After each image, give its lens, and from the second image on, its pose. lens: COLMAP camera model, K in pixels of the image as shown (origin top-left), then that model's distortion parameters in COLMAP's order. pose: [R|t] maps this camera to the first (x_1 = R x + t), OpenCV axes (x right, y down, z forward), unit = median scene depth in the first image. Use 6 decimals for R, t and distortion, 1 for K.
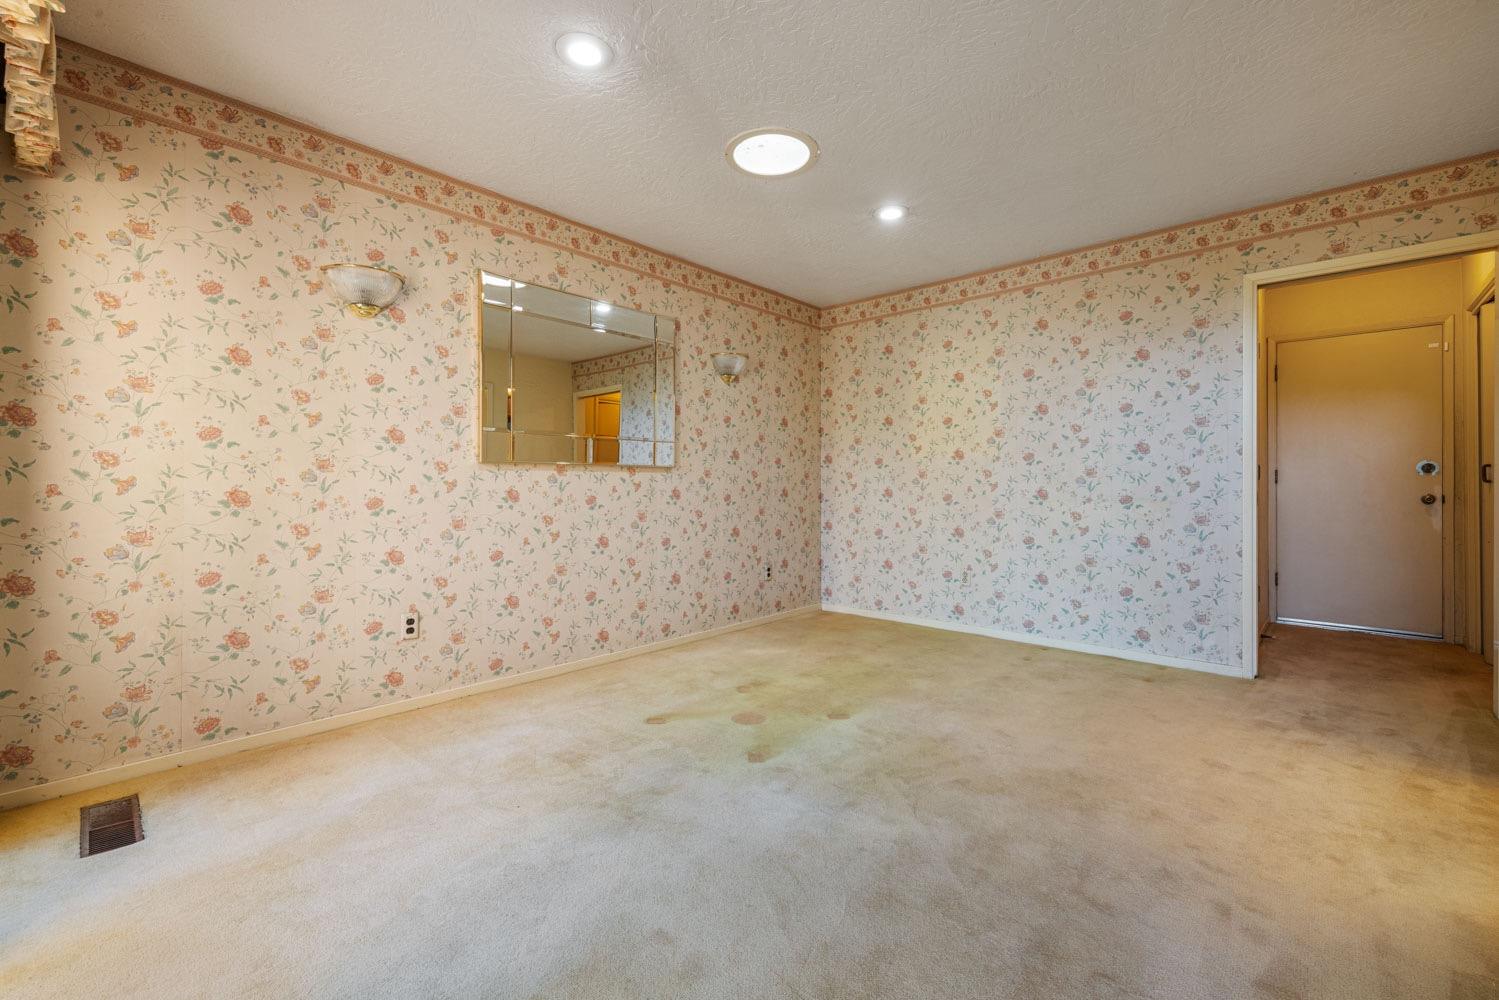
lens RADIAL K [[627.9, 0, 741.8], [0, 627.9, 484.7], [0, 0, 1]] dist [-0.001412, -0.000556]
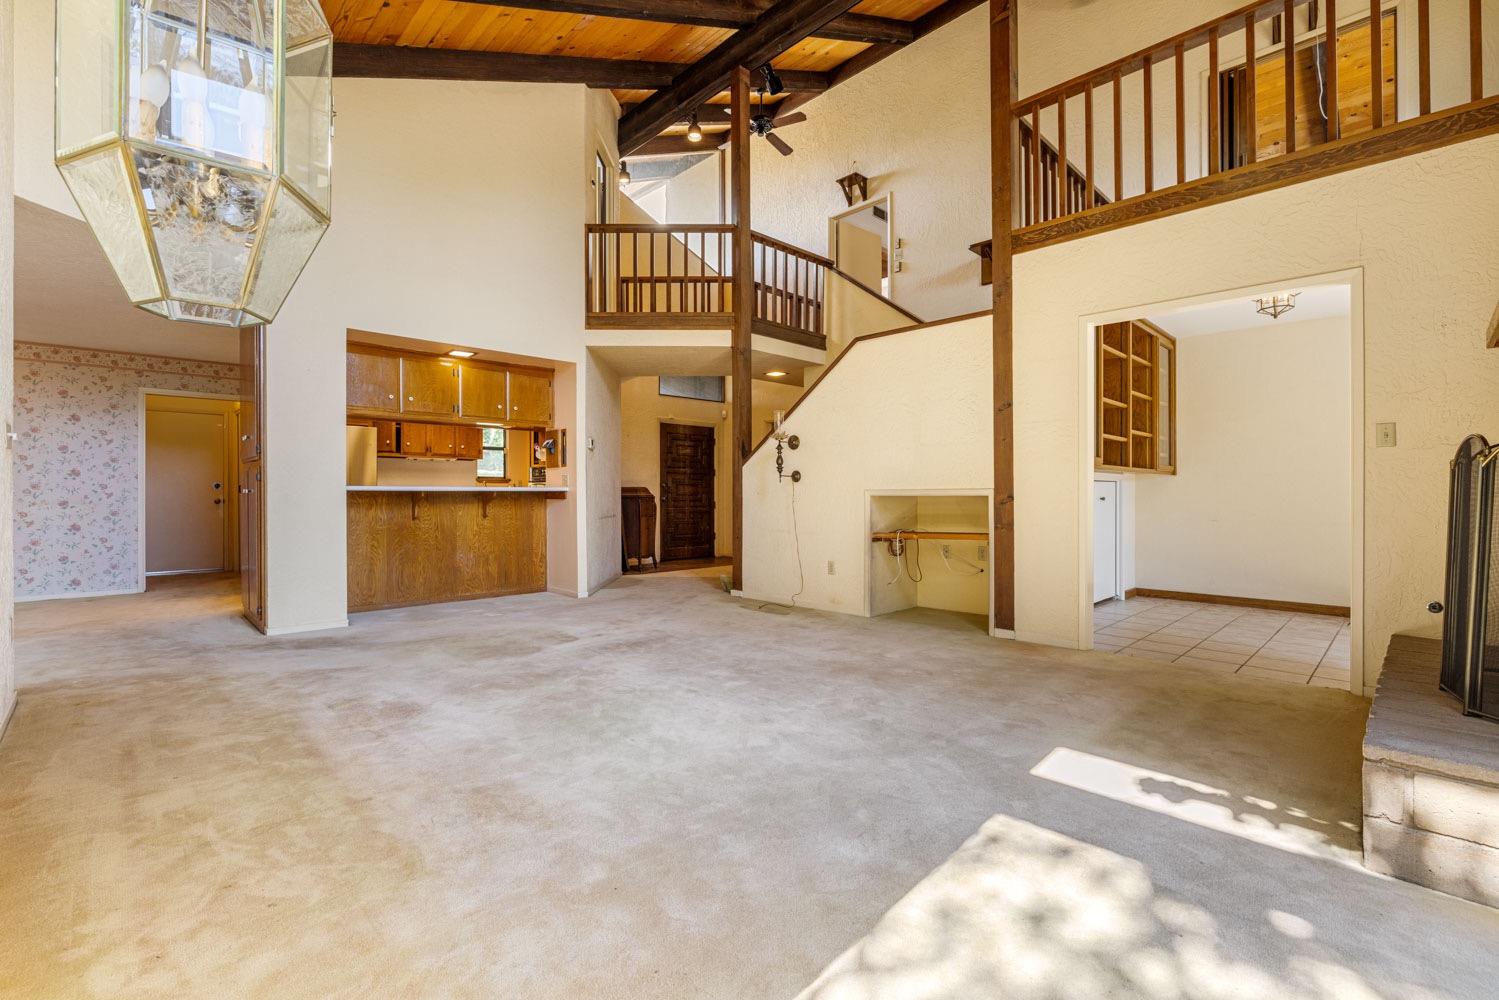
lens RADIAL K [[667.8, 0, 753.2], [0, 667.8, 493.9], [0, 0, 1]] dist [-0.003324, 0.000270]
pose [[0.050049, -0.000428, 0.998747, -1.131919], [0.001471, 0.999999, 0.000355, 0.001310], [-0.998746, 0.001451, 0.050050, -0.978365]]
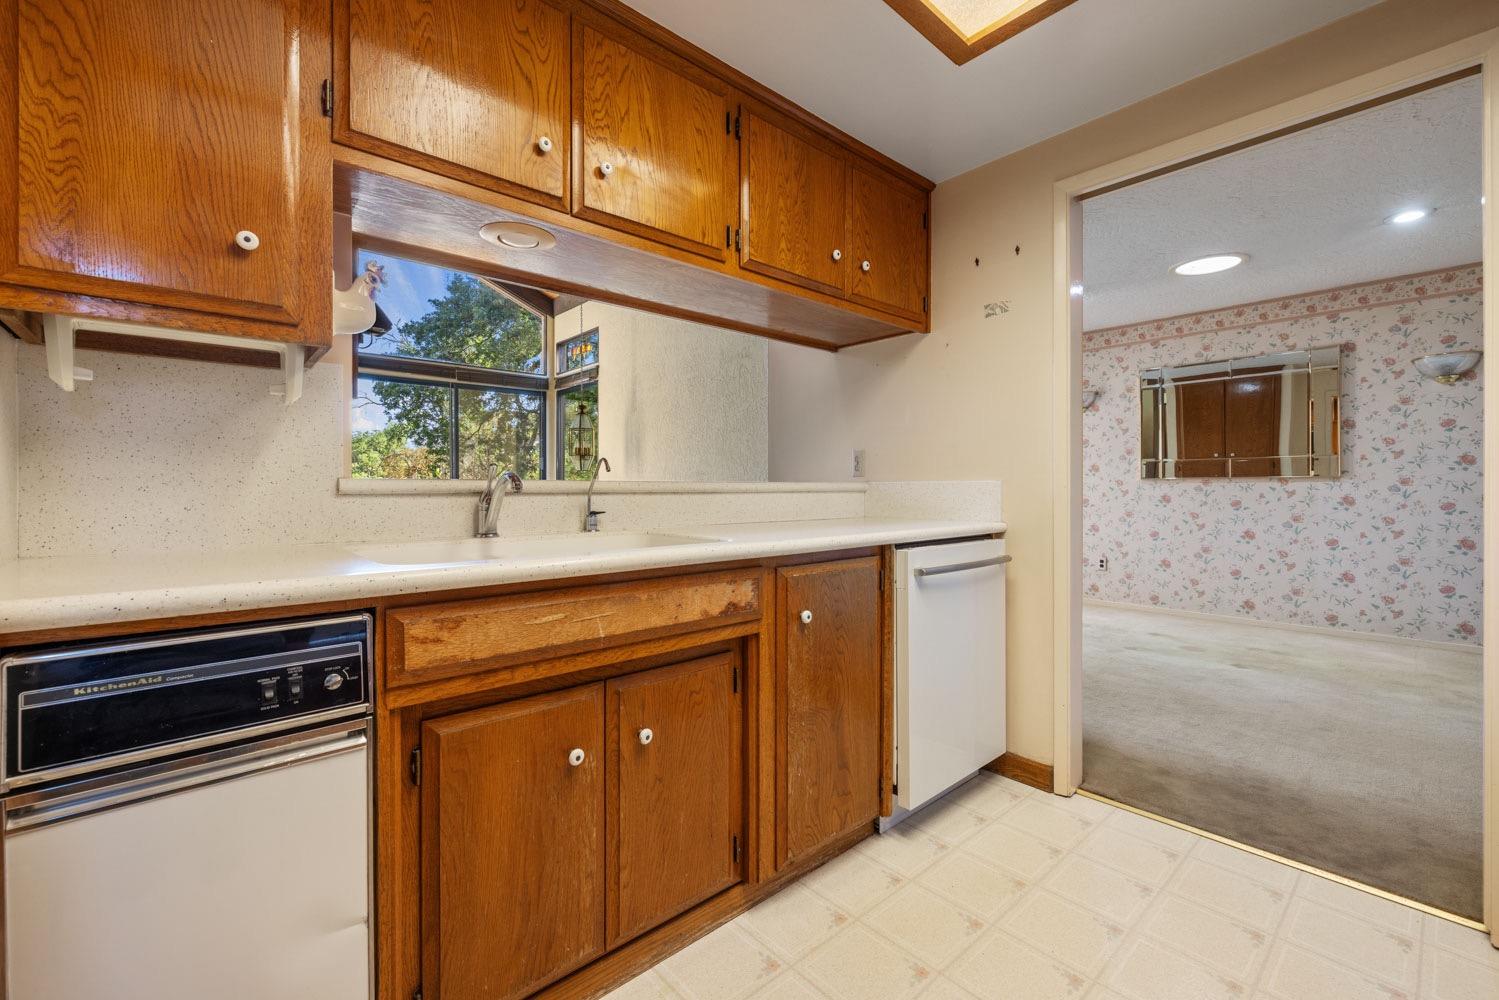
lens RADIAL K [[627.9, 0, 747.4], [0, 627.9, 491.9], [0, 0, 1]] dist [-0.001412, -0.000556]
pose [[-0.092882, 0.003421, -0.995671, 1.319984], [0.003465, 0.999989, 0.003112, -0.009491], [0.995671, -0.003161, -0.092893, 0.060124]]
